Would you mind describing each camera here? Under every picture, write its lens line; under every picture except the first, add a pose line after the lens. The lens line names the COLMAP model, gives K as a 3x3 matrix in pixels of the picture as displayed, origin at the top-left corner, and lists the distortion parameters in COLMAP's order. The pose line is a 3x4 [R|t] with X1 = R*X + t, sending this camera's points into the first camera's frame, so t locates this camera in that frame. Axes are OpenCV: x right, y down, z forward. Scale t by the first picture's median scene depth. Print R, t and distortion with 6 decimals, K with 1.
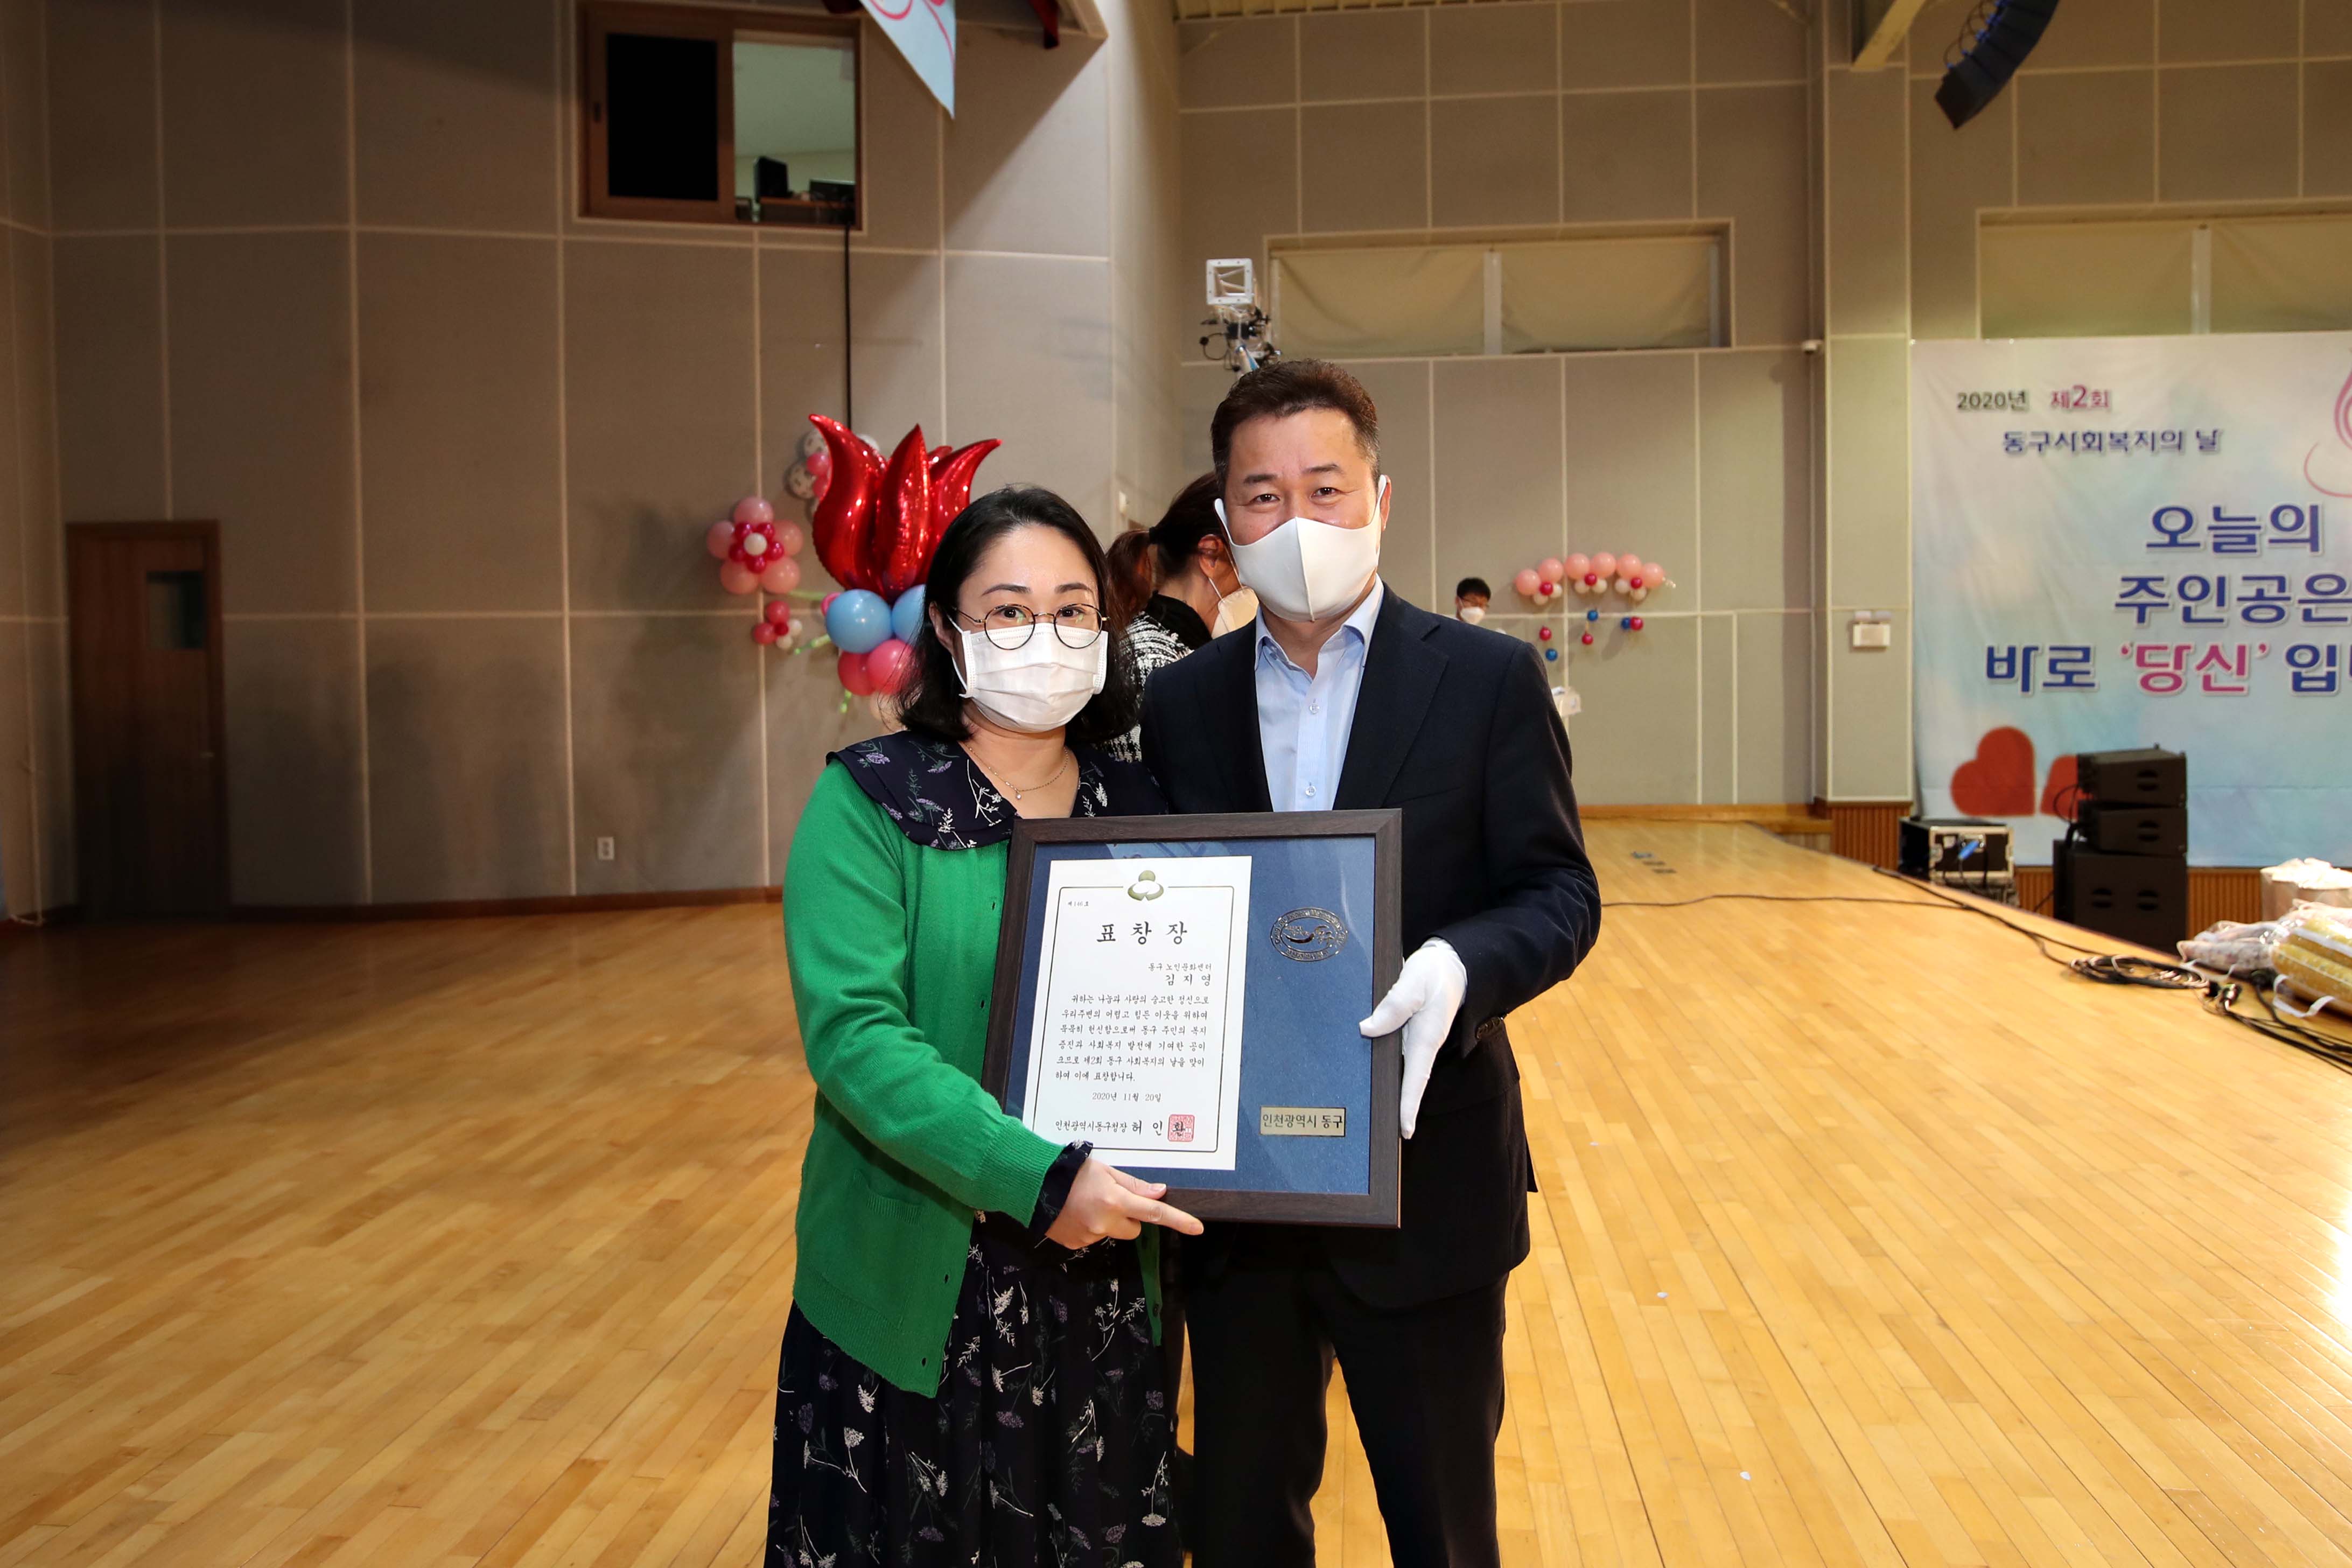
lens RADIAL K [[1423.3, 0, 1195.4], [0, 1423.3, 682.1], [0, 0, 1]] dist [-0.056398, 0.041206]
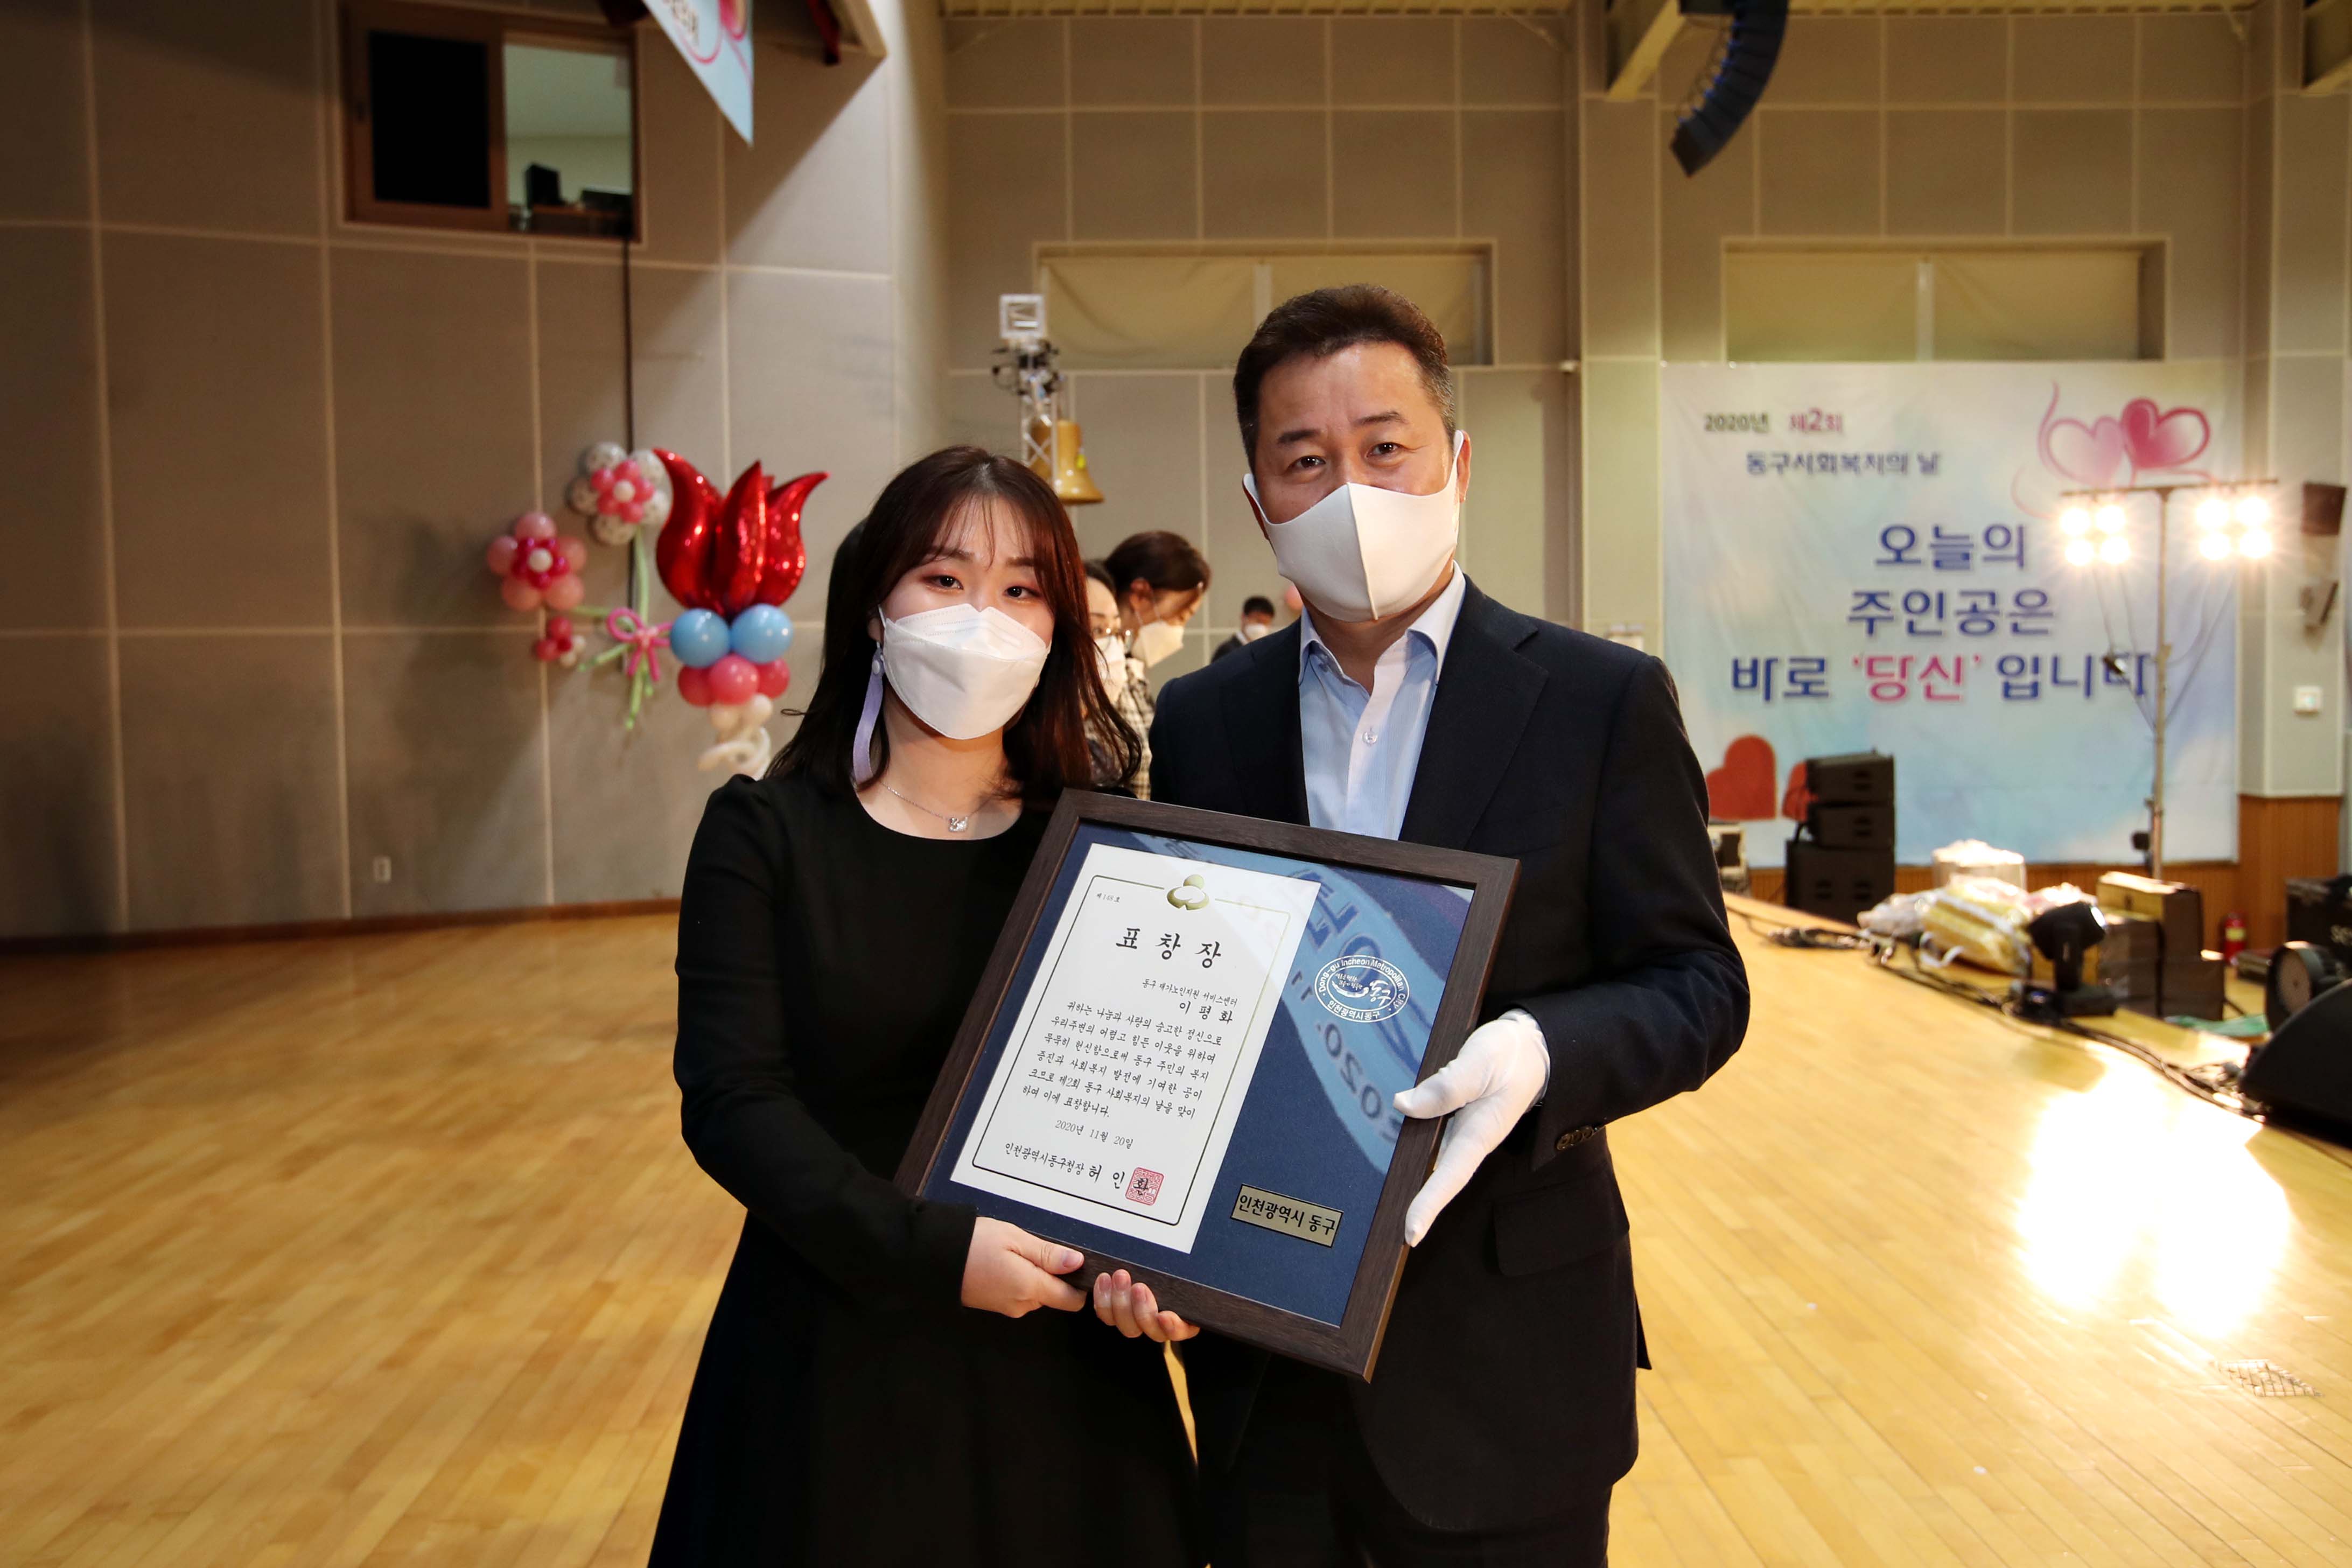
lens RADIAL K [[1616.2, 0, 1145.1], [0, 1616.2, 721.3], [0, 0, 1]] dist [-0.044905, 0.057927]
pose [[0.990856, -0.009163, 0.134614, -0.031741], [0.007664, 0.999903, 0.011646, 0.004461], [-0.134707, -0.010508, 0.990830, -0.134247]]
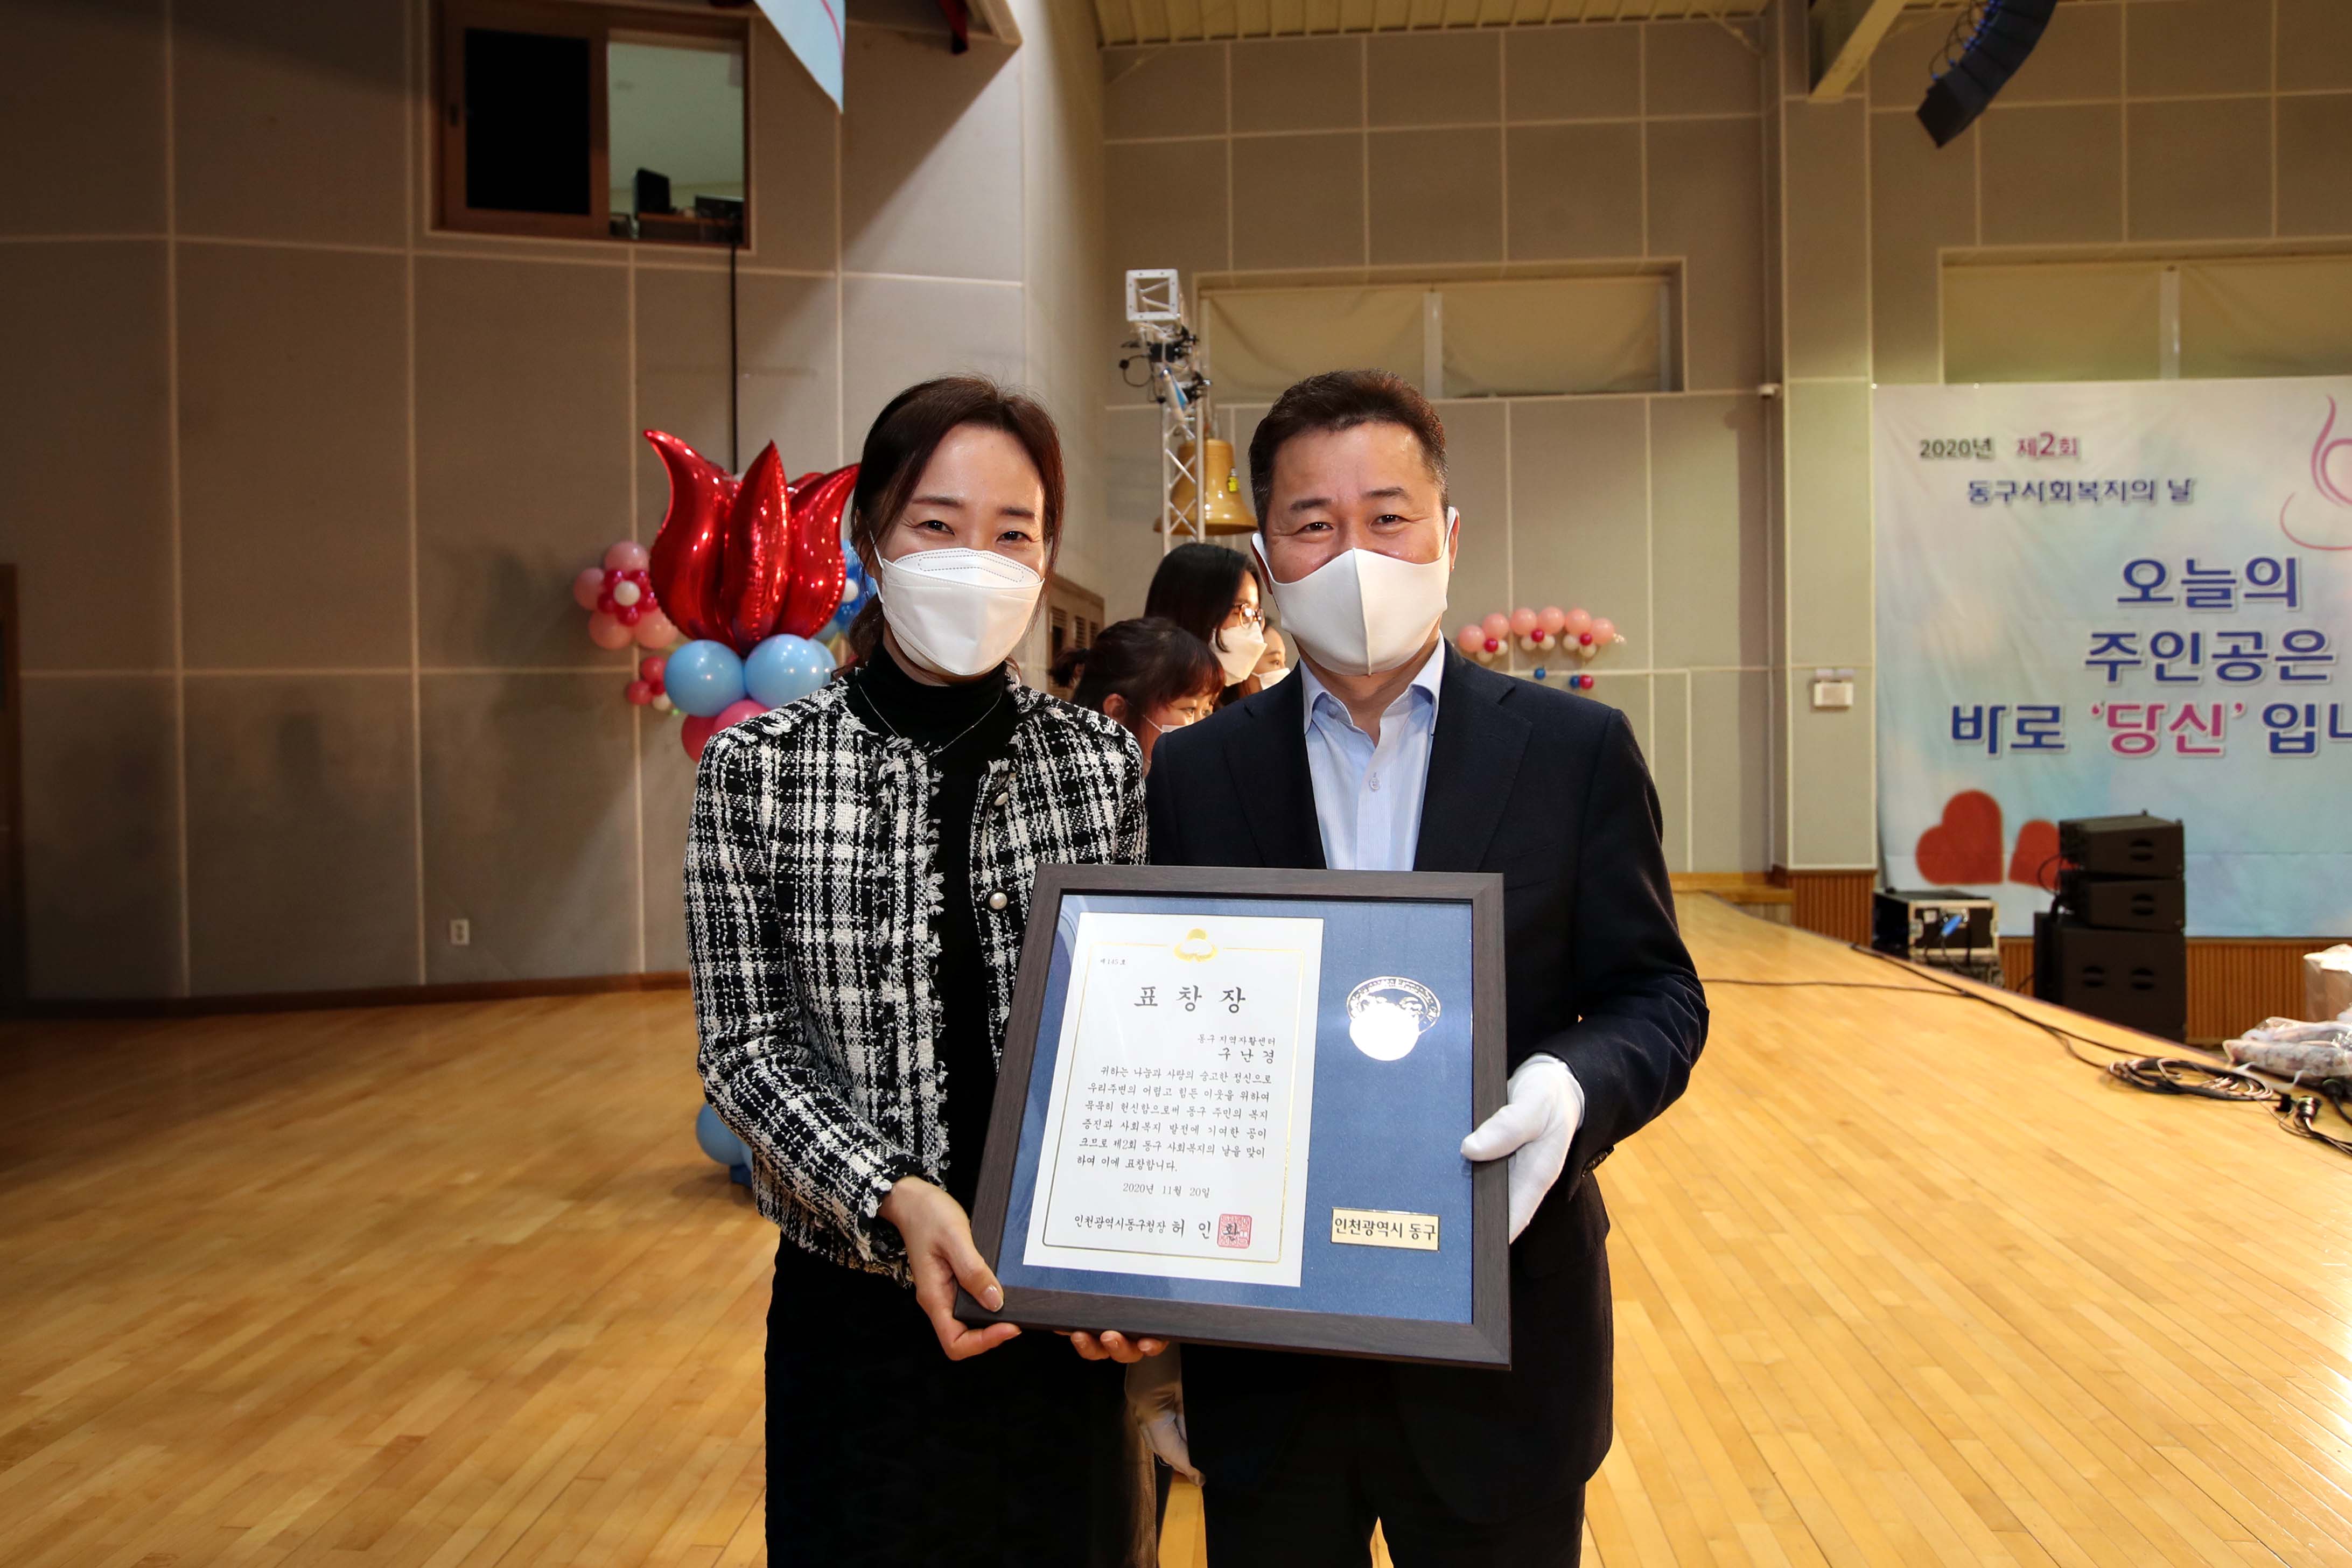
lens RADIAL K [[1387.3, 0, 1157.4], [0, 1387.3, 723.4], [0, 0, 1]] dist [-0.056466, 0.040387]
pose [[0.999781, -0.000438, 0.020916, 0.005794], [0.000686, 0.999929, -0.011855, -0.003150], [-0.020909, 0.011867, 0.999711, 0.090063]]
